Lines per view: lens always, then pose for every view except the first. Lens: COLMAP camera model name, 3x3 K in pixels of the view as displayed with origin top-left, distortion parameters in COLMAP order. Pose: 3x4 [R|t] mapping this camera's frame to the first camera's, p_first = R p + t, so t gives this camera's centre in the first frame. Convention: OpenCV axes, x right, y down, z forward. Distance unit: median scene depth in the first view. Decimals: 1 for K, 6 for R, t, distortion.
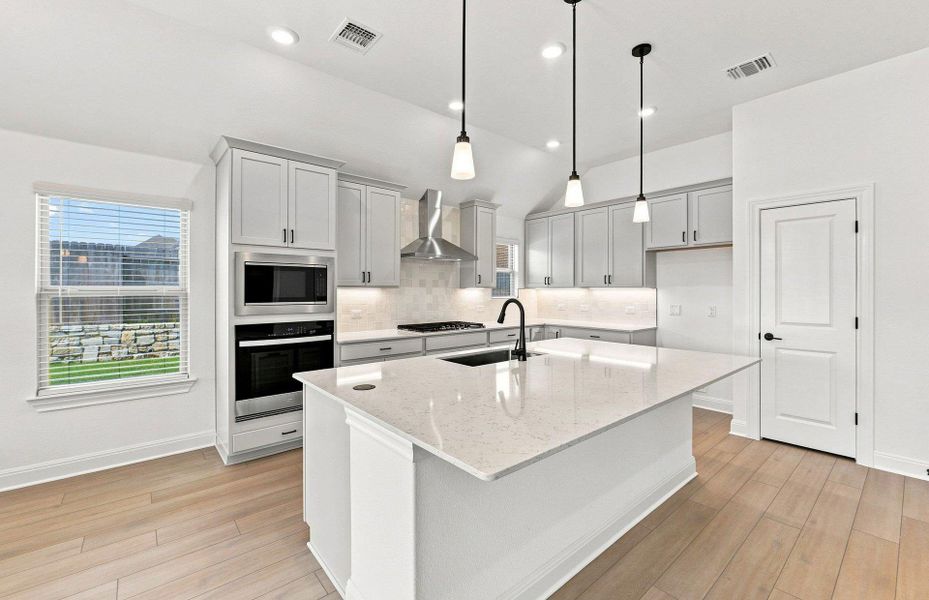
lens RADIAL K [[389.9, 0, 469.0], [0, 389.9, 293.6], [0, 0, 1]] dist [-0.003784, -0.001194]
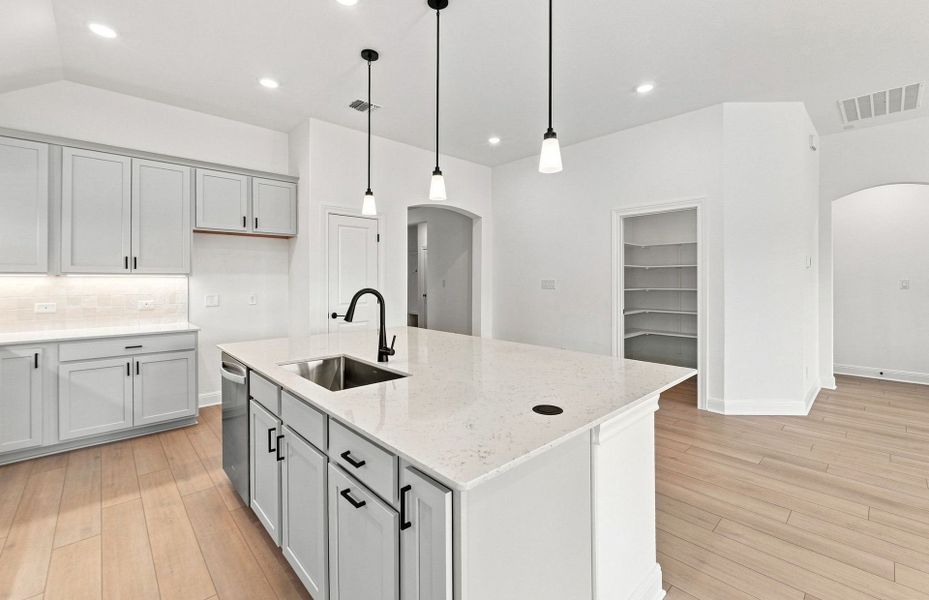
lens RADIAL K [[389.9, 0, 465.3], [0, 389.9, 280.3], [0, 0, 1]] dist [-0.003784, -0.001194]
pose [[-0.044096, -0.001757, 0.999026, -0.509007], [0.007942, 0.999966, 0.002109, -0.002357], [-0.998996, 0.008027, -0.044080, 0.619573]]
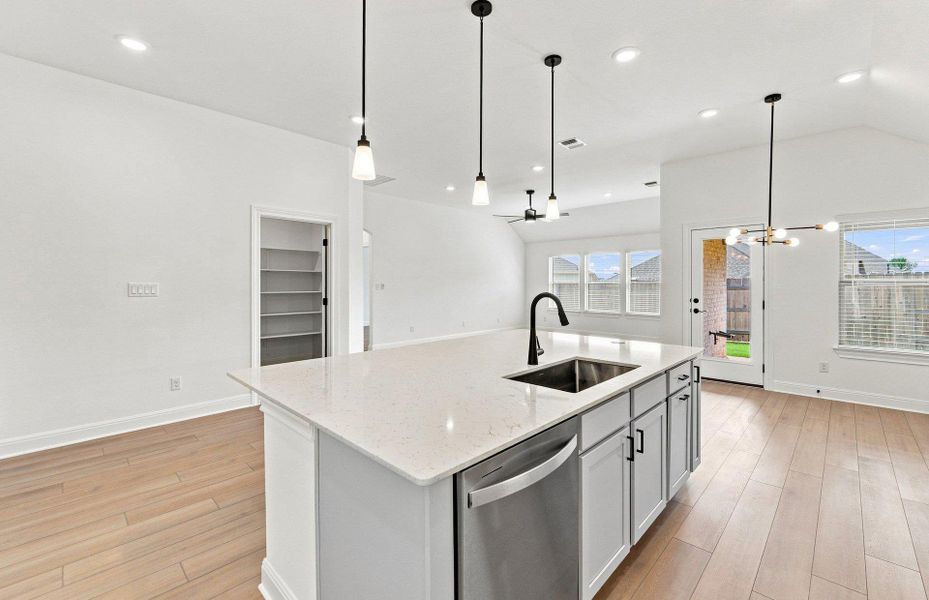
lens RADIAL K [[389.9, 0, 462.5], [0, 389.9, 284.4], [0, 0, 1]] dist [-0.003784, -0.001194]
pose [[-0.996716, 0.000262, -0.080976, 0.255698], [-0.000557, 0.999949, 0.010082, -0.008434], [0.080974, 0.010094, -0.996665, 1.317037]]
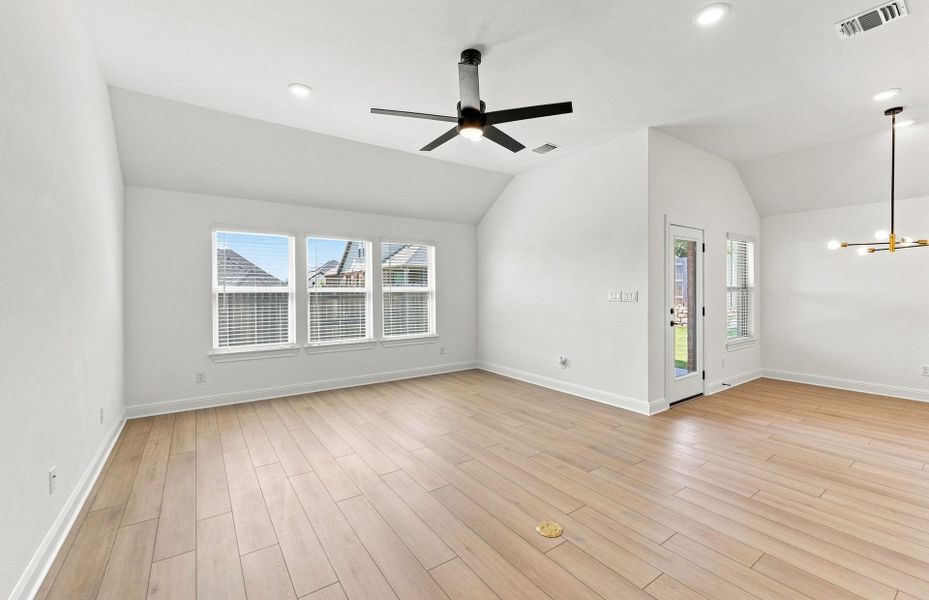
lens RADIAL K [[389.9, 0, 468.6], [0, 389.9, 292.1], [0, 0, 1]] dist [-0.003784, -0.001194]
pose [[-0.097614, 0.006815, -0.995201, 0.535313], [-0.002028, 0.999973, 0.007046, 0.001809], [0.995222, 0.002706, -0.097598, -0.681574]]
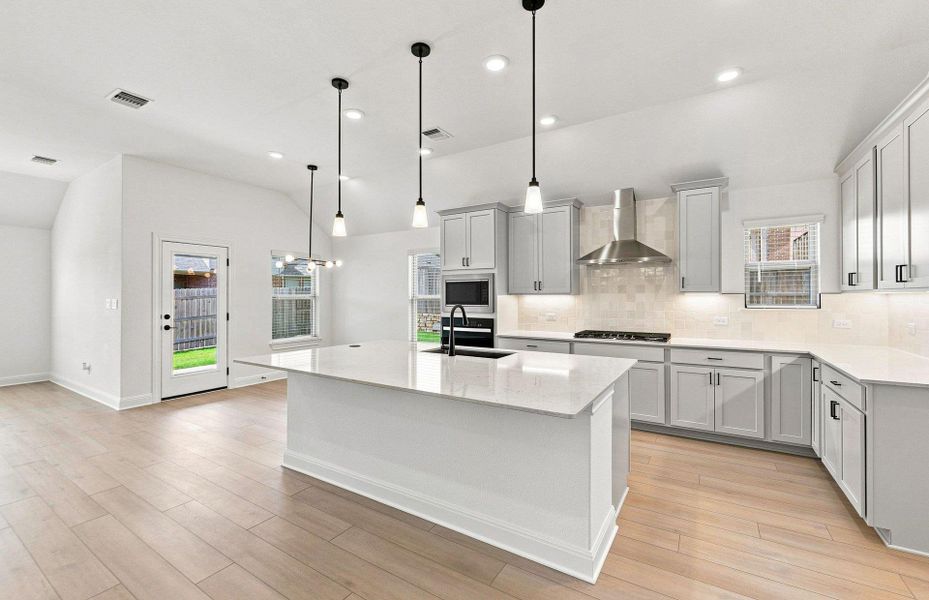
lens RADIAL K [[389.9, 0, 465.2], [0, 389.9, 297.0], [0, 0, 1]] dist [-0.003784, -0.001194]
pose [[0.293850, -0.001911, -0.955850, 0.919843], [-0.005115, 0.999981, -0.003572, -0.003092], [0.955838, 0.005939, 0.293835, 0.489900]]
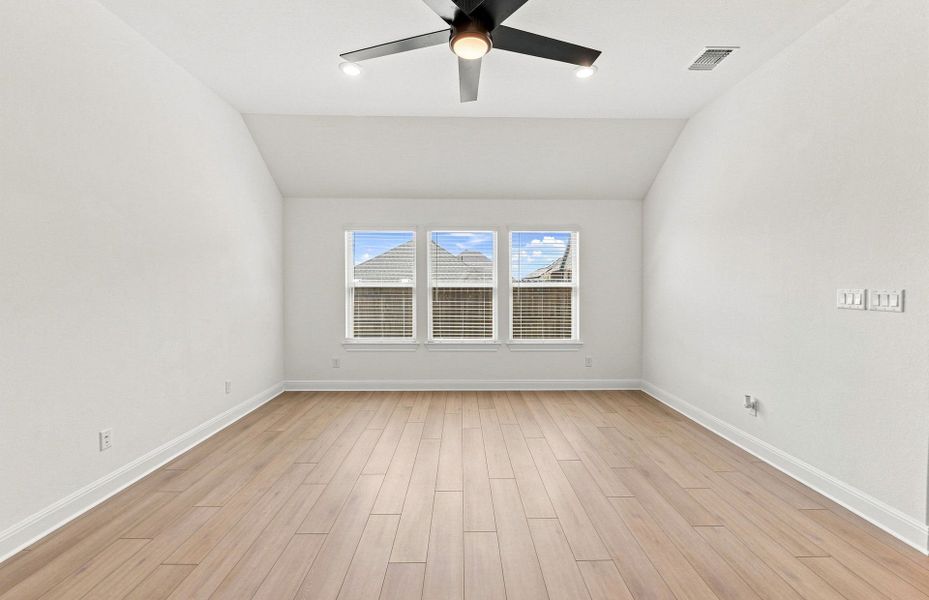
lens RADIAL K [[389.9, 0, 464.8], [0, 389.9, 294.9], [0, 0, 1]] dist [-0.003784, -0.001194]
pose [[-0.640391, 0.016897, -0.767863, 0.147156], [-0.005608, 0.999628, 0.026674, 0.002042], [0.768029, 0.021388, -0.640058, -0.410552]]
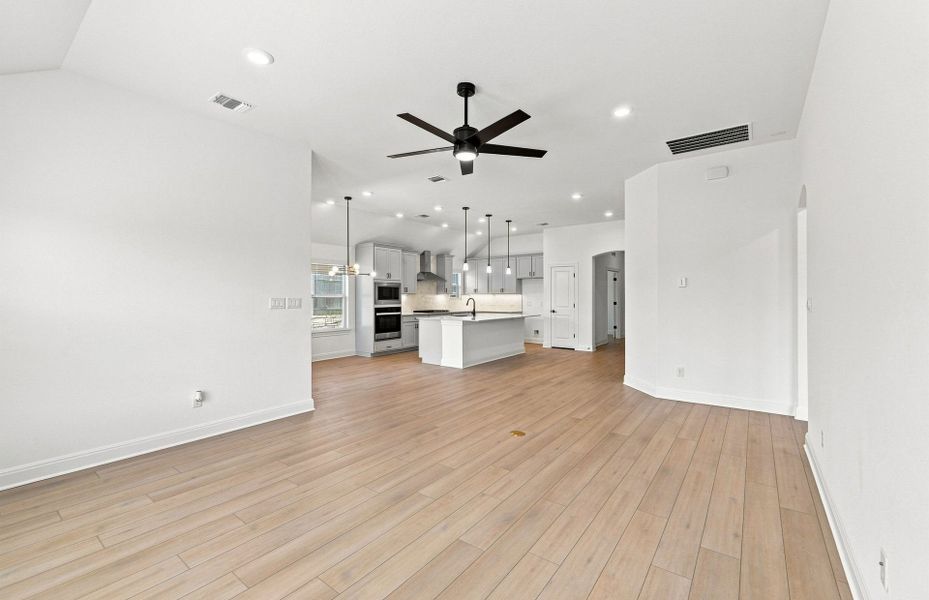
lens RADIAL K [[389.9, 0, 471.1], [0, 389.9, 294.2], [0, 0, 1]] dist [-0.003784, -0.001194]
pose [[0.973451, 0.000863, 0.228893, -0.479297], [0.001152, 0.999962, -0.008666, 0.006897], [-0.228891, 0.008700, 0.973413, -1.652183]]
